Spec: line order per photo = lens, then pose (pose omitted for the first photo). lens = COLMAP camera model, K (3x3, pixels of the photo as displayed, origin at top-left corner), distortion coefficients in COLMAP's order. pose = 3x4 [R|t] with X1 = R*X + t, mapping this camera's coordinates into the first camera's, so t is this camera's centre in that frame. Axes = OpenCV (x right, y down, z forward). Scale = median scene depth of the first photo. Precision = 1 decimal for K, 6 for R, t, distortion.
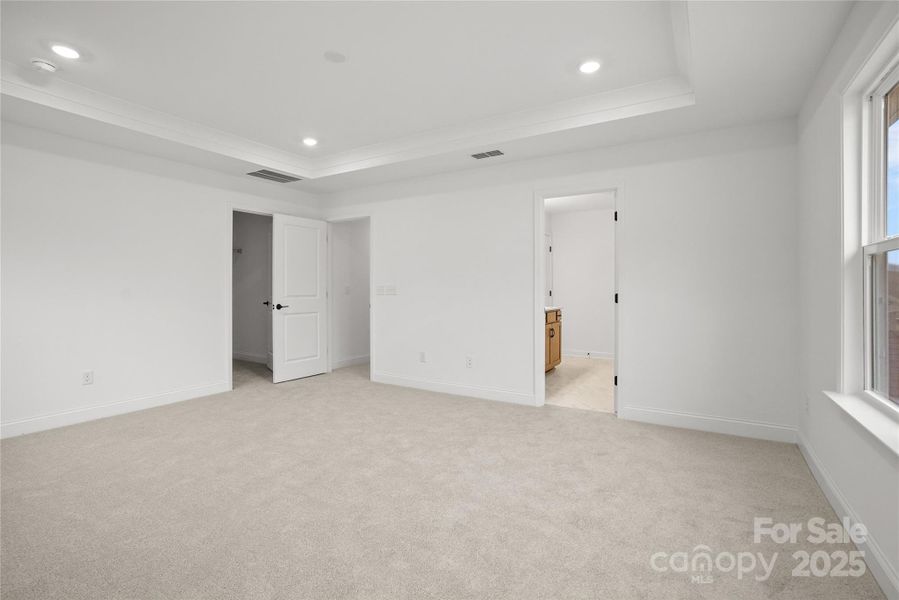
lens RADIAL K [[423.4, 0, 449.5], [0, 423.4, 300.0], [0, 0, 1]] dist [-0.057243, 0.029653]
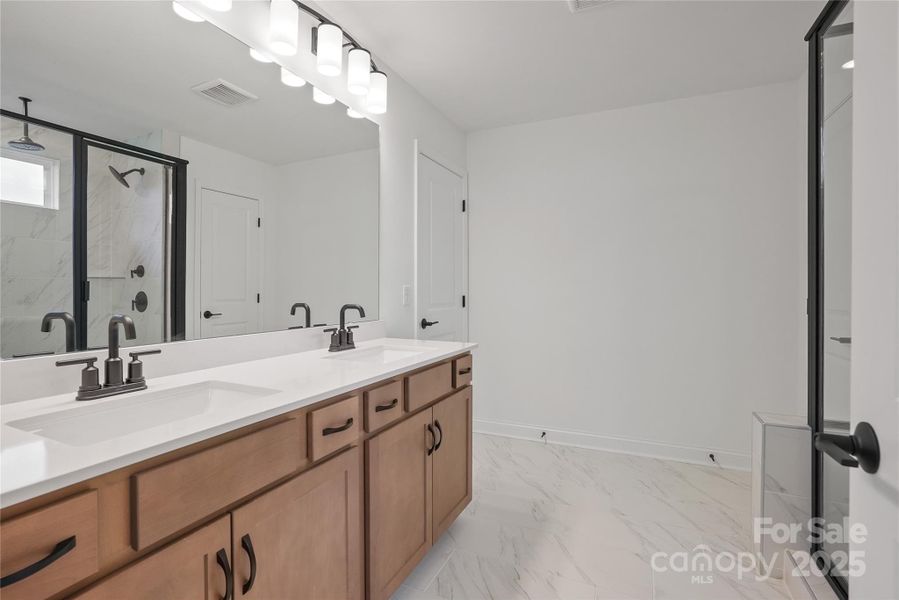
lens RADIAL K [[423.4, 0, 449.5], [0, 423.4, 300.0], [0, 0, 1]] dist [-0.057243, 0.029653]
pose [[0.993747, -0.000307, 0.111658, 0.211125], [0.001356, 0.999956, -0.009315, -0.016160], [-0.111650, 0.009408, 0.993703, 0.669795]]
